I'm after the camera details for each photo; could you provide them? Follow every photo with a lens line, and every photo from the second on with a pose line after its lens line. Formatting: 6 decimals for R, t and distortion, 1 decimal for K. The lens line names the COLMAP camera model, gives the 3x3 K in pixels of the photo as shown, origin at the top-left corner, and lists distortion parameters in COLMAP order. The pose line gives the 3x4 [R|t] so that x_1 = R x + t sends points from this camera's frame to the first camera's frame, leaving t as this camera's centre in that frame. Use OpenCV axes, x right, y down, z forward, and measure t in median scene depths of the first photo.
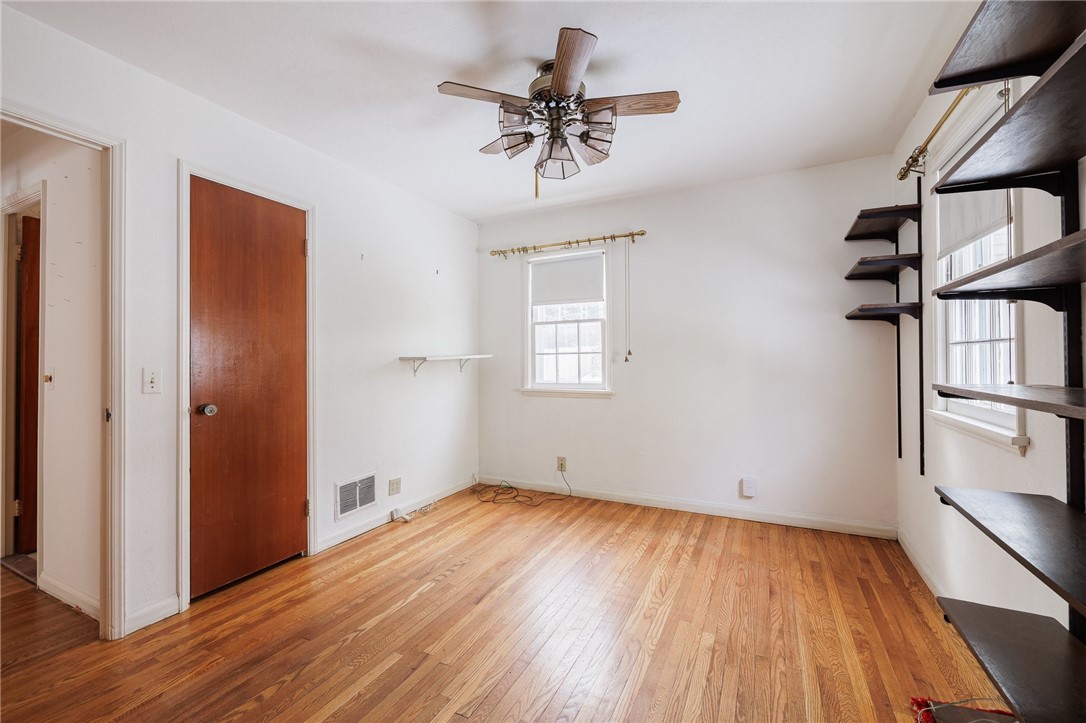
lens RADIAL K [[454.9, 0, 544.0], [0, 454.9, 356.8], [0, 0, 1]] dist [-0.000119, -0.000696]
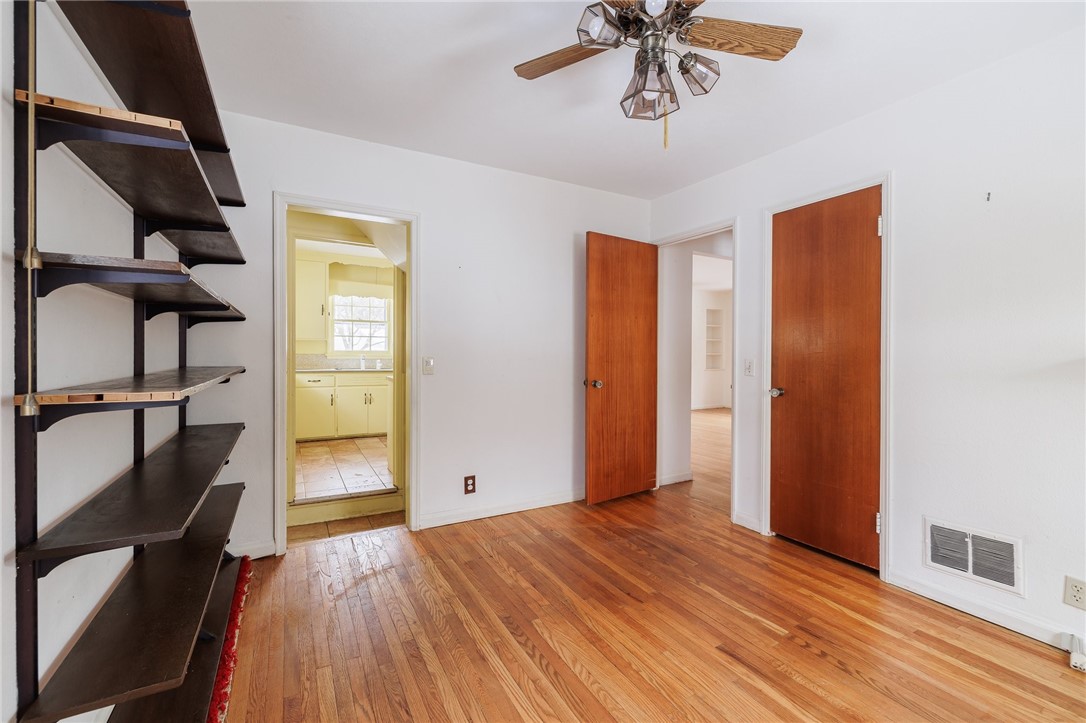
lens RADIAL K [[454.9, 0, 536.6], [0, 454.9, 356.6], [0, 0, 1]] dist [-0.000119, -0.000696]
pose [[-0.575685, 0.011291, -0.817593, 0.635704], [0.003816, 0.999931, 0.011122, -0.001371], [0.817662, 0.003282, -0.575689, 1.066632]]
